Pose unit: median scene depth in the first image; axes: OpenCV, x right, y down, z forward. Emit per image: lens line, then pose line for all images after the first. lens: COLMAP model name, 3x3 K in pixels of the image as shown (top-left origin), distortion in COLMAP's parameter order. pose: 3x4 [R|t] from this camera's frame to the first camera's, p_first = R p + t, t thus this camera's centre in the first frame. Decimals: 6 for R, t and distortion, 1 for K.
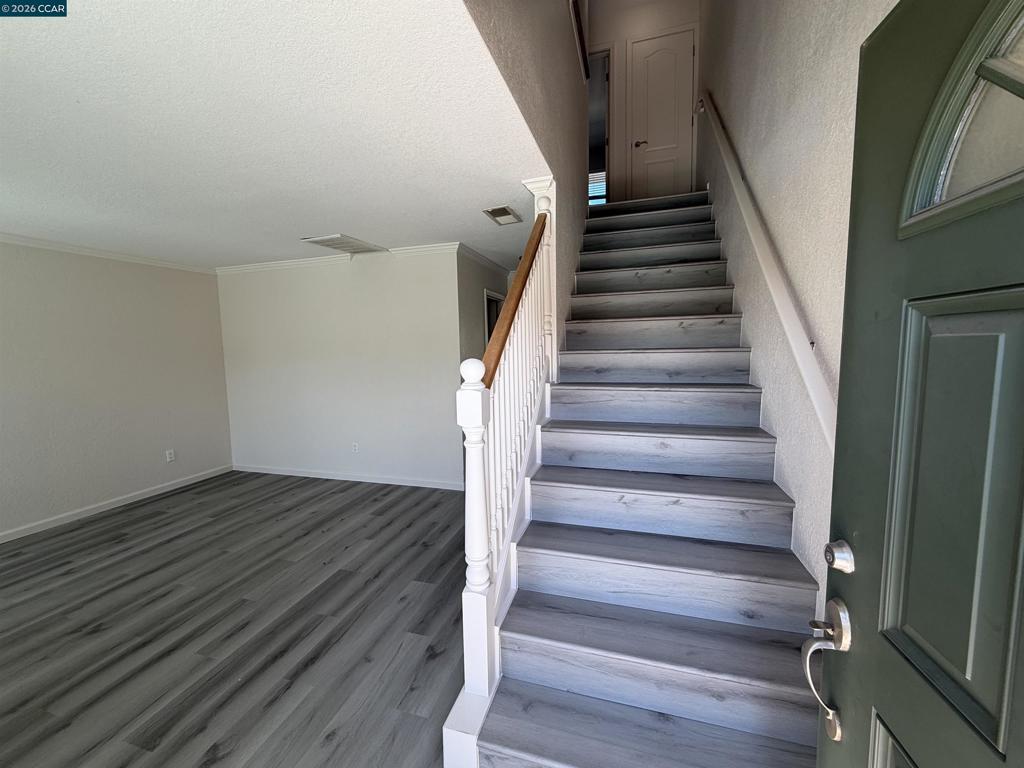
lens RADIAL K [[411.6, 0, 507.0], [0, 411.6, 388.5], [0, 0, 1]] dist [-0.004373, -0.000210]
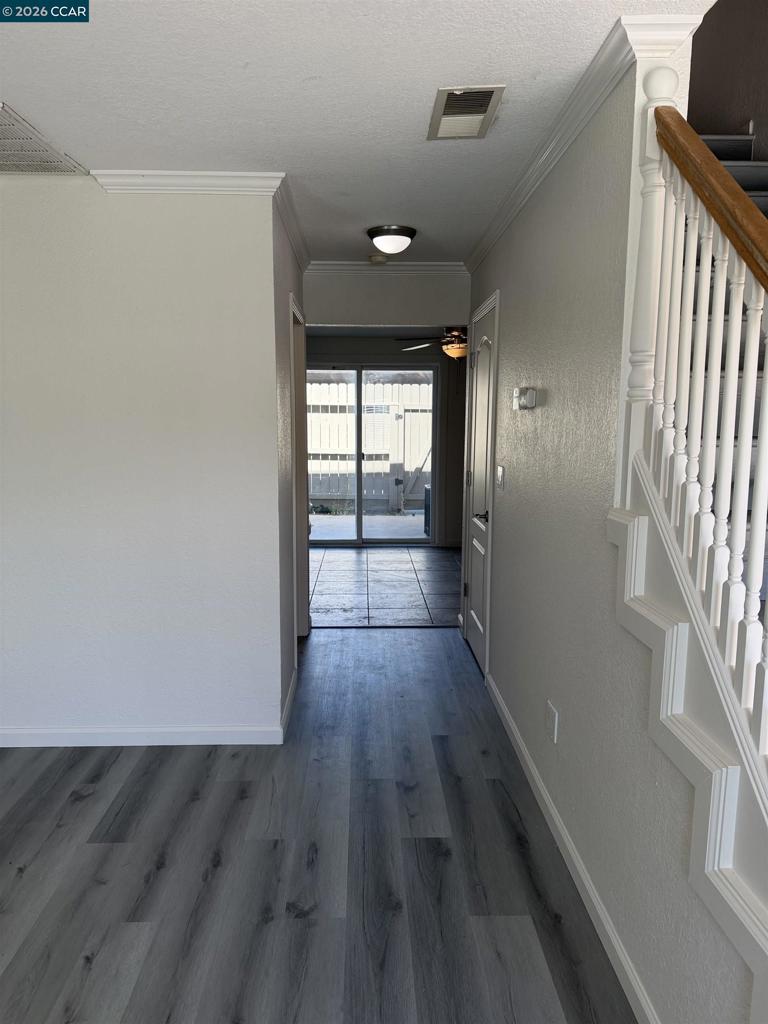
lens RADIAL K [[735.1, 0, 380.9], [0, 735.1, 515.8], [0, 0, 1]] dist [0.004452, -0.010740]
pose [[0.947129, -0.017766, 0.320361, -0.320044], [0.010355, 0.999638, 0.024824, -0.021618], [-0.320686, -0.020194, 0.946970, 0.279630]]
